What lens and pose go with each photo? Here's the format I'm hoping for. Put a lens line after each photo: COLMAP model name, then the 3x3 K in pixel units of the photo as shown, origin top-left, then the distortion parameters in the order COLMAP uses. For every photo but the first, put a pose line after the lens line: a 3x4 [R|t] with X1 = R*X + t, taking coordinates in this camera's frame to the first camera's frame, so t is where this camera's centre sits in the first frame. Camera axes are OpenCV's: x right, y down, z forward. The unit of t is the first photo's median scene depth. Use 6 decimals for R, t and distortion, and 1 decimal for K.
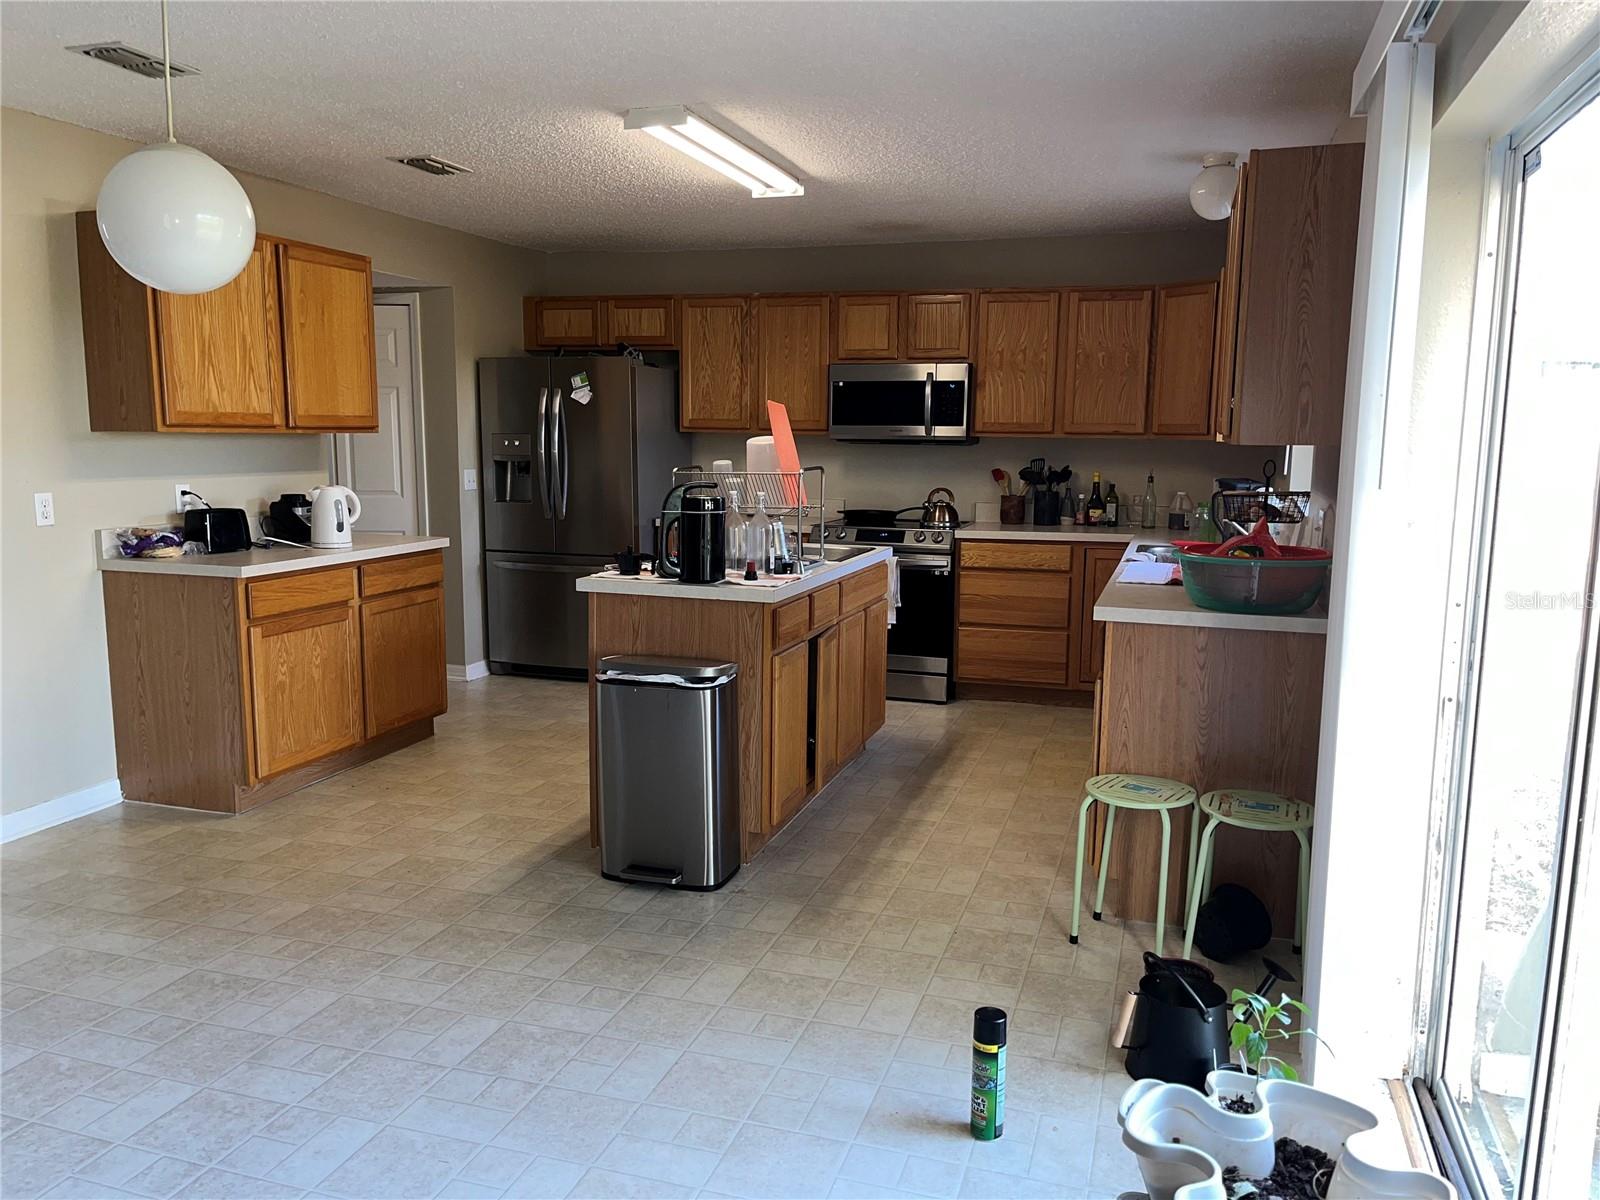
lens RADIAL K [[1214.4, 0, 791.7], [0, 1214.4, 605.4], [0, 0, 1]] dist [0.029633, -0.026227]
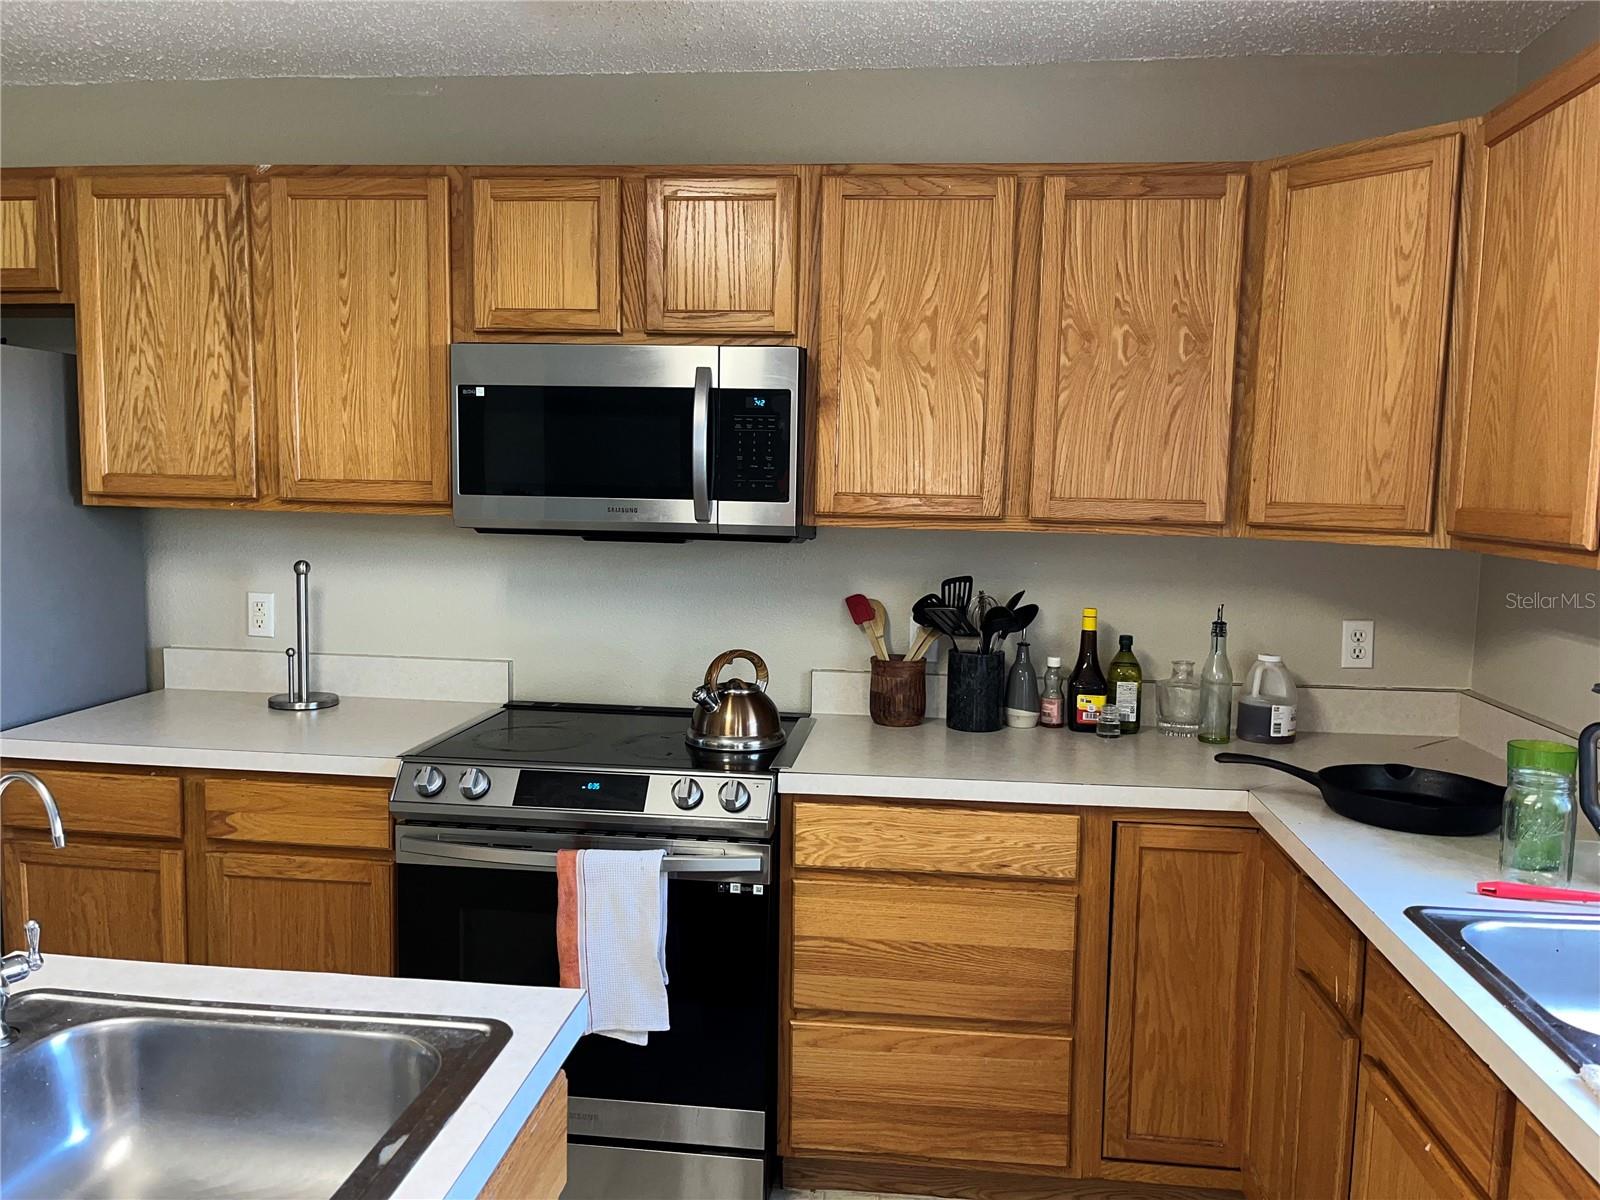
lens RADIAL K [[1214.4, 0, 803.5], [0, 1214.4, 597.9], [0, 0, 1]] dist [0.029633, -0.026227]
pose [[0.975585, -0.015338, 0.219088, 0.057562], [0.023289, 0.999159, -0.033756, -0.102269], [-0.218386, 0.038034, 0.975121, 0.609379]]
